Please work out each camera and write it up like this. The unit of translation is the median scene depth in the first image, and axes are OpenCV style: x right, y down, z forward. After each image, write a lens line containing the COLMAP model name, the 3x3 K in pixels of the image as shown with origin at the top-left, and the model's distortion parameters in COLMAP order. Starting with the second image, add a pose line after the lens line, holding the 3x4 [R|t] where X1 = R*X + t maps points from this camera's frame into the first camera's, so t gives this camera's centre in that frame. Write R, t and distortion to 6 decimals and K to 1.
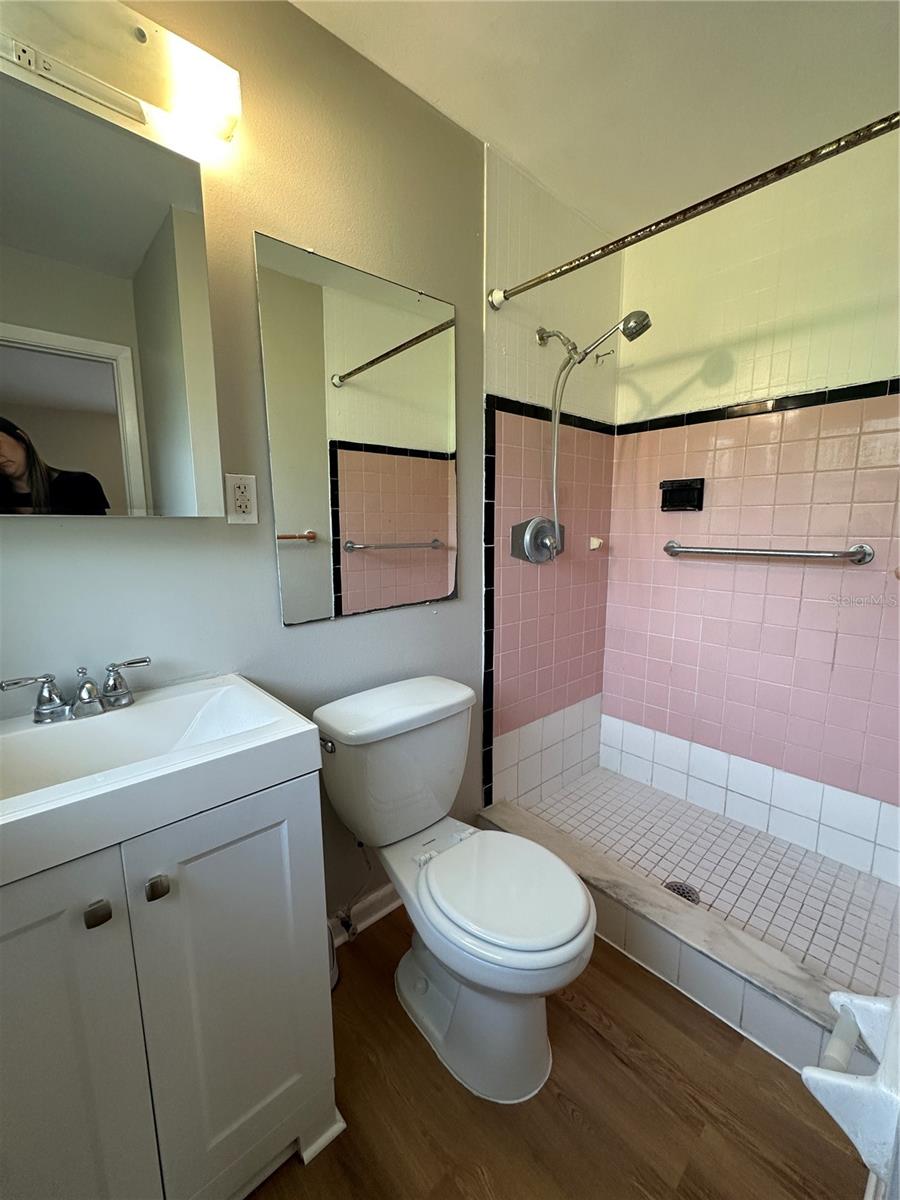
lens RADIAL K [[483.2, 0, 452.5], [0, 483.2, 590.1], [0, 0, 1]] dist [0.001864, 0.000100]
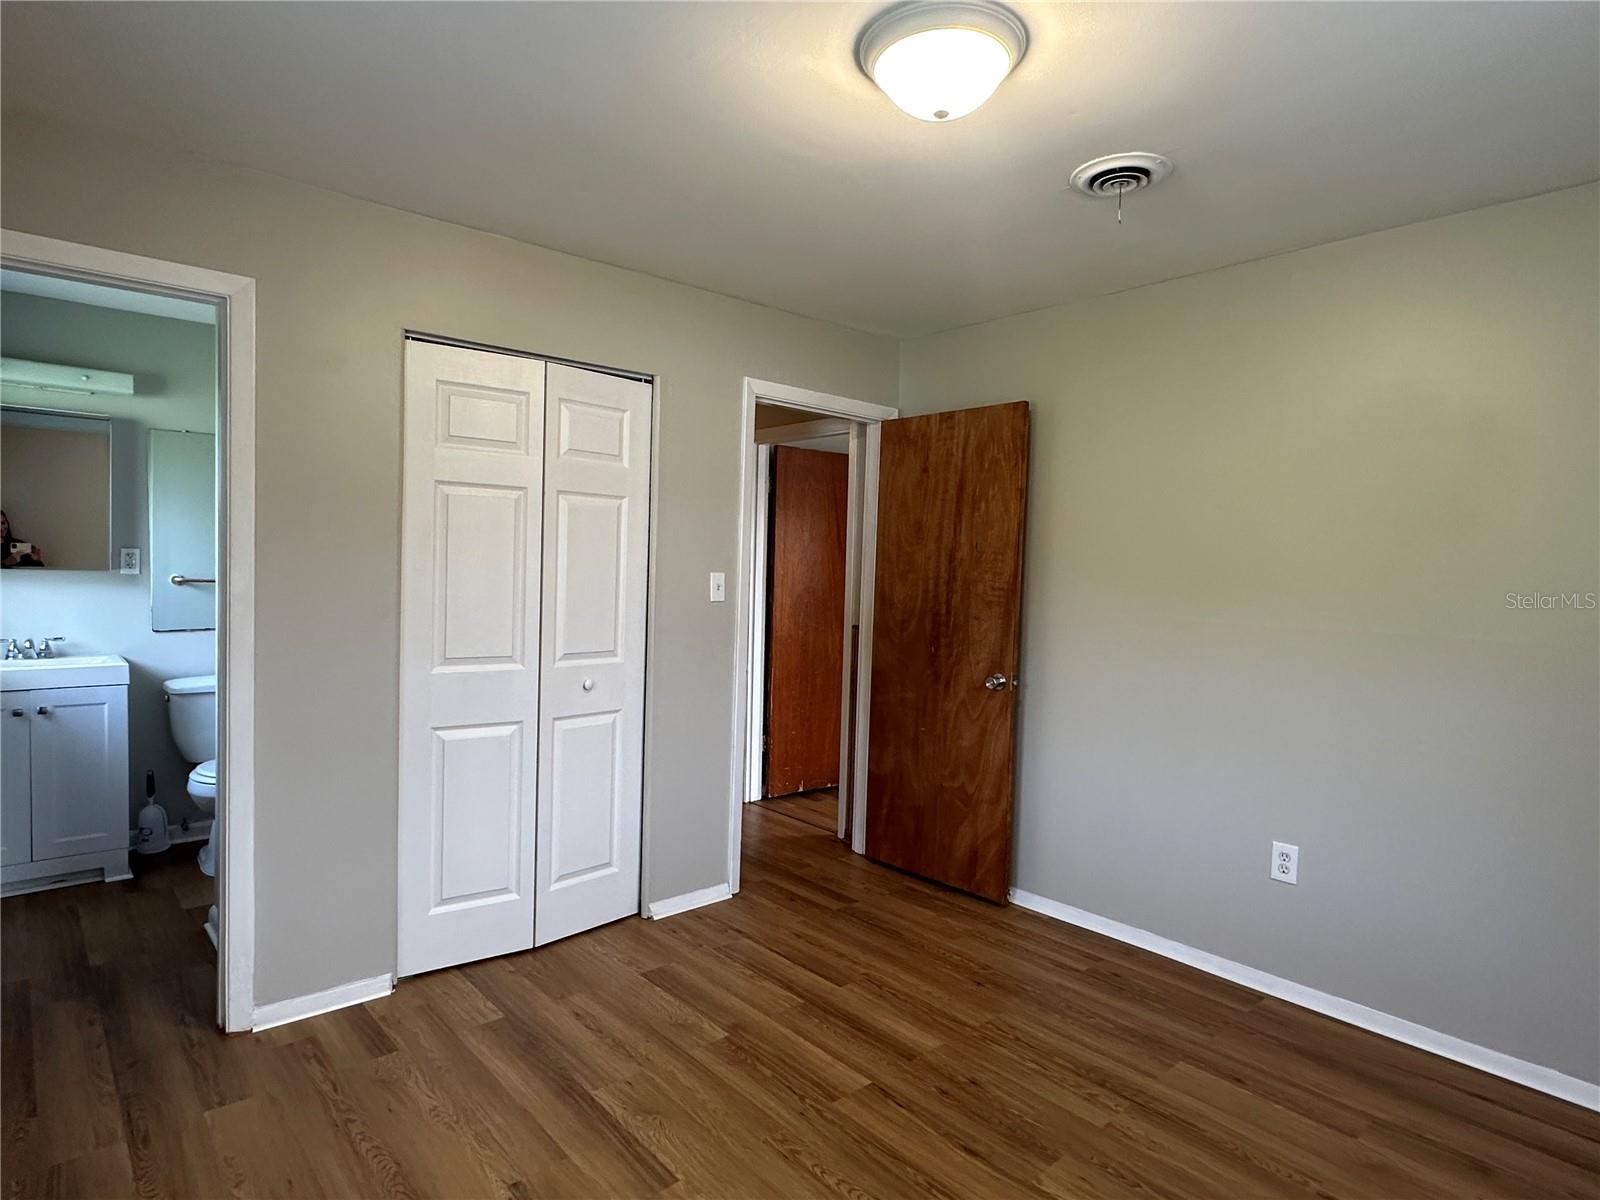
lens RADIAL K [[883.9, 0, 801.4], [0, 883.9, 607.6], [0, 0, 1]] dist [-0.006034, -0.000819]
pose [[0.999248, 0.038696, -0.002368, 2.666687], [-0.038722, 0.993177, -0.110002, 0.326570], [-0.001905, 0.110011, 0.993929, -2.907301]]
